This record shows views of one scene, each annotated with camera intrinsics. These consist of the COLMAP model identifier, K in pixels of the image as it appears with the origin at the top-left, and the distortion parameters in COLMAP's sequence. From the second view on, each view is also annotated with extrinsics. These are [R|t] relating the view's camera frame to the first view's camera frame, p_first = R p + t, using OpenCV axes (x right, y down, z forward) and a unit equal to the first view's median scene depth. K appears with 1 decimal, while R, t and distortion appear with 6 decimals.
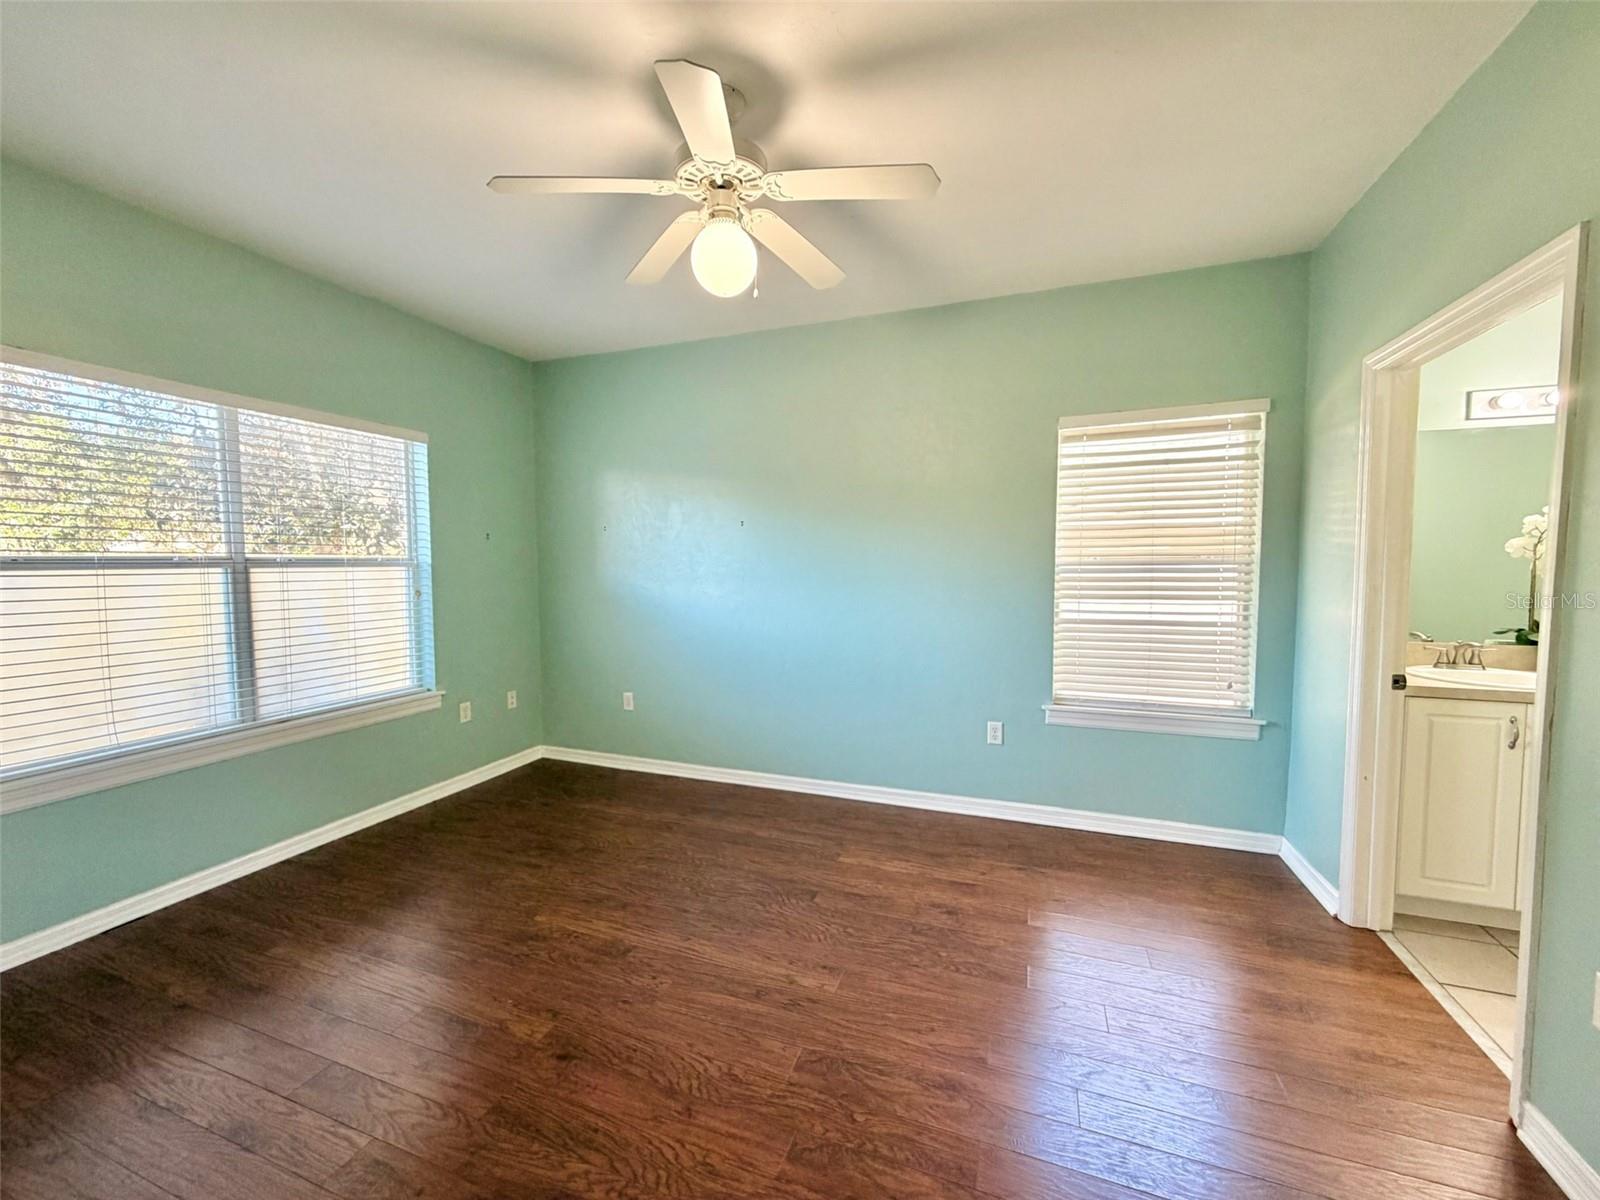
lens RADIAL K [[637.6, 0, 794.4], [0, 637.6, 599.0], [0, 0, 1]] dist [-0.000471, 0.000486]
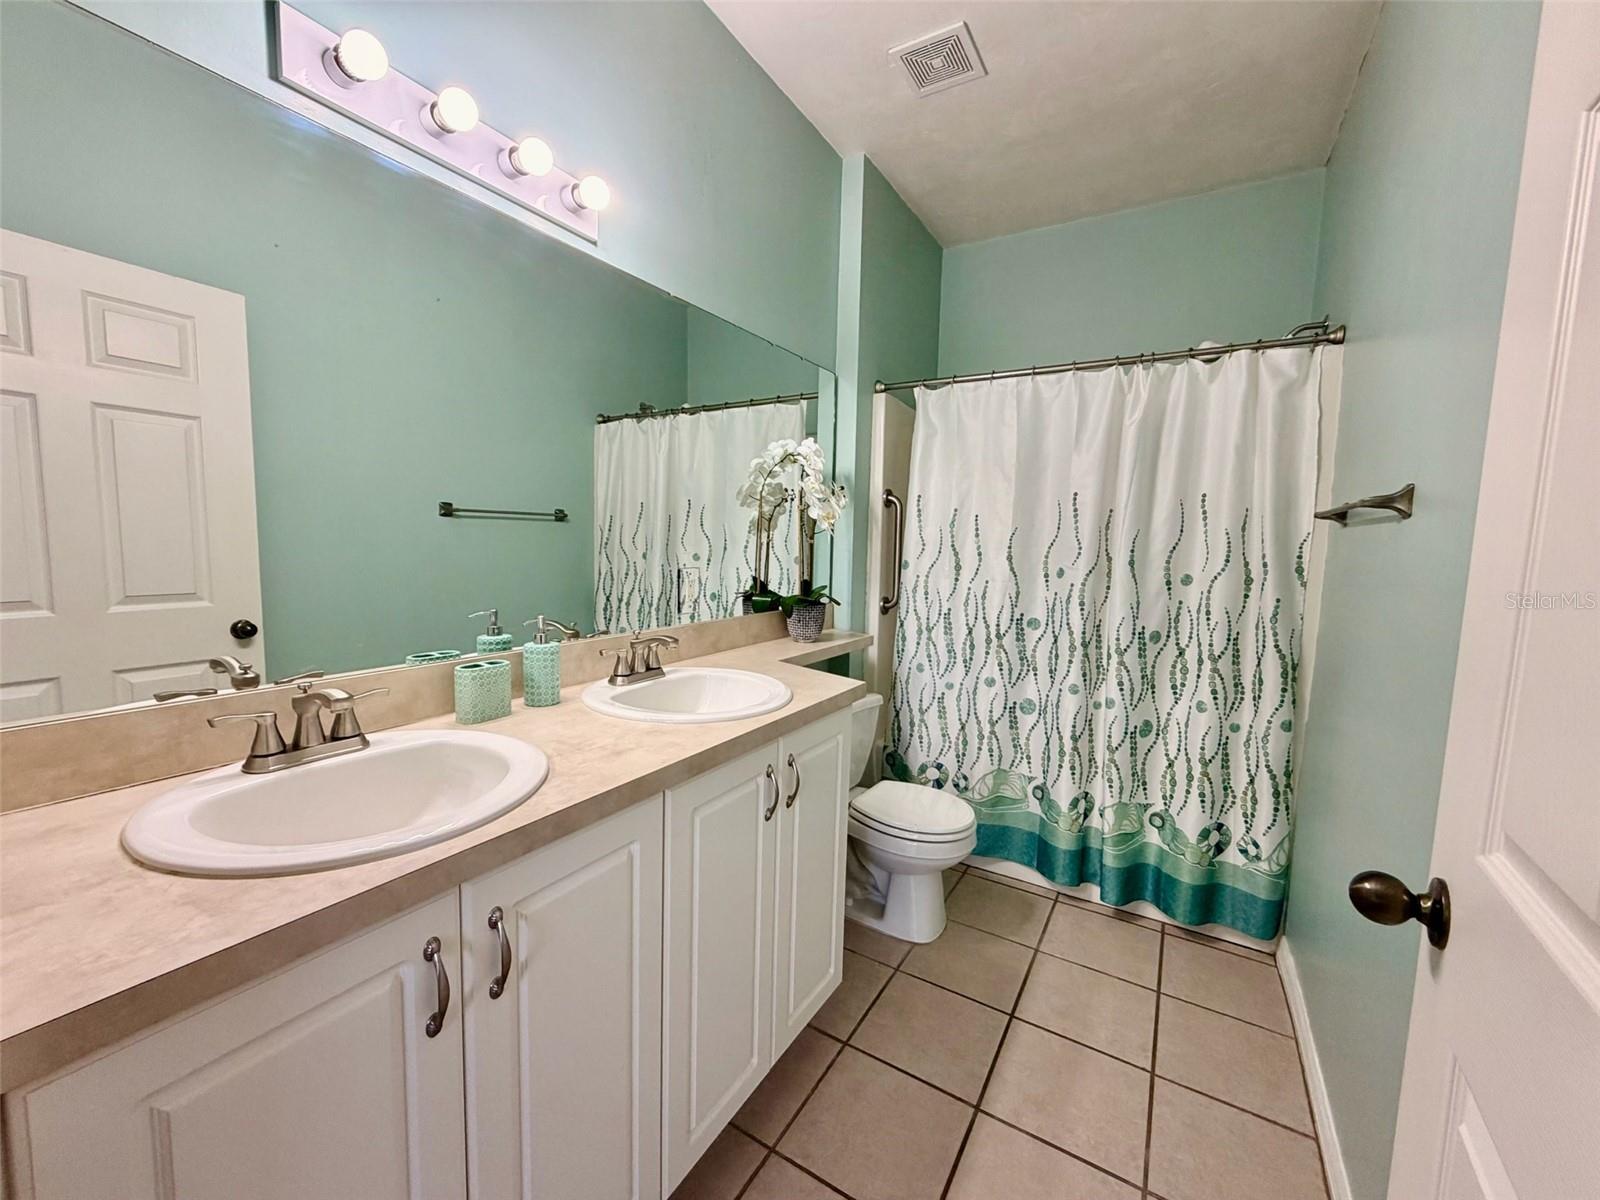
lens RADIAL K [[637.6, 0, 800.9], [0, 637.6, 602.2], [0, 0, 1]] dist [-0.000471, 0.000486]
pose [[0.188641, -0.087134, 0.978173, 0.742186], [0.023739, 0.996170, 0.084159, -0.006394], [-0.981759, 0.007345, 0.189987, 0.648769]]
